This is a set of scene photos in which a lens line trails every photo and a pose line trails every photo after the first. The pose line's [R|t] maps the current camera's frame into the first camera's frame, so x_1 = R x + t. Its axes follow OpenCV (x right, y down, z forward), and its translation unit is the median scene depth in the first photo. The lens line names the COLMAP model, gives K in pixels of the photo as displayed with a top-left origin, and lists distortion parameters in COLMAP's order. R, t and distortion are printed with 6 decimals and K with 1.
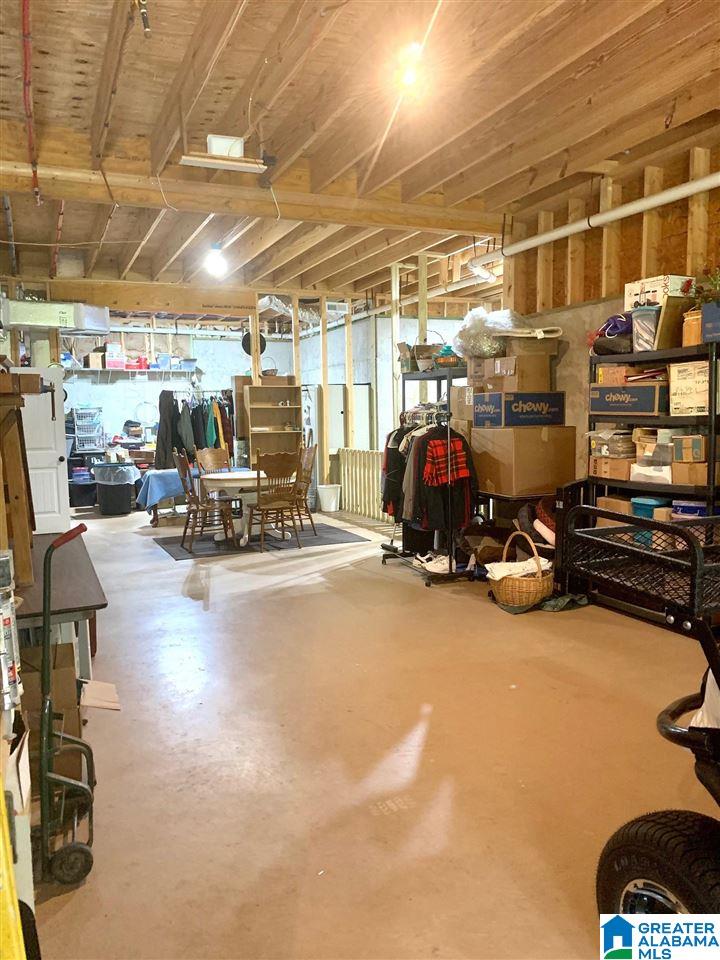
lens RADIAL K [[733.7, 0, 360.9], [0, 733.7, 479.8], [0, 0, 1]] dist [0.045757, -0.066731]
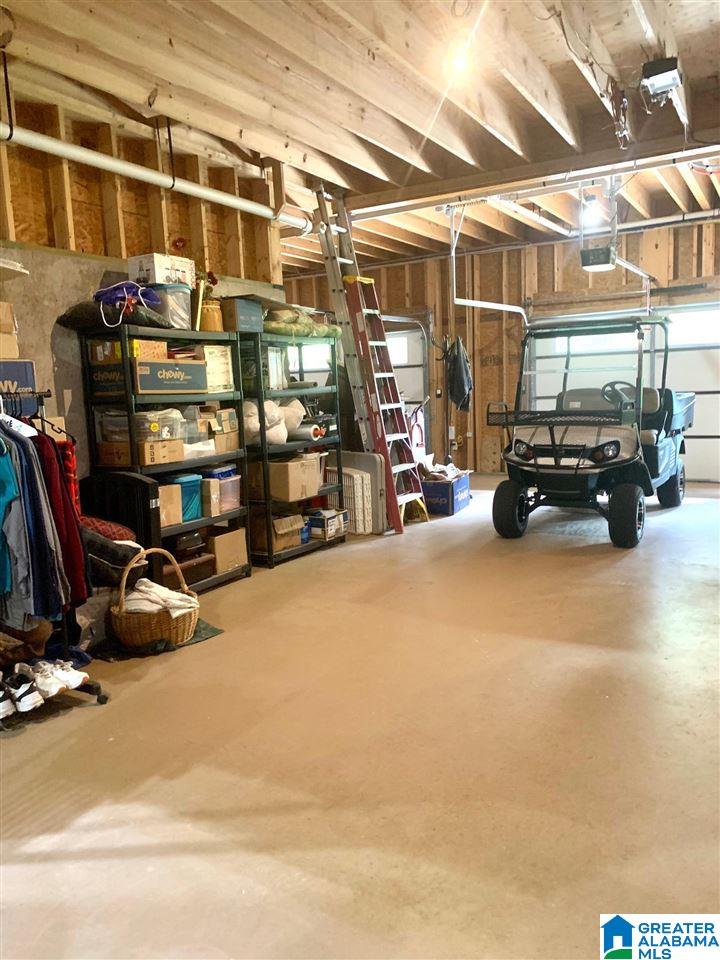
lens RADIAL K [[733.7, 0, 361.0], [0, 733.7, 484.5], [0, 0, 1]] dist [0.045757, -0.066731]
pose [[-0.586867, -0.071164, 0.806550, -0.569148], [0.125392, 0.976124, 0.177365, -0.112698], [-0.799915, 0.205224, -0.563932, 1.381669]]
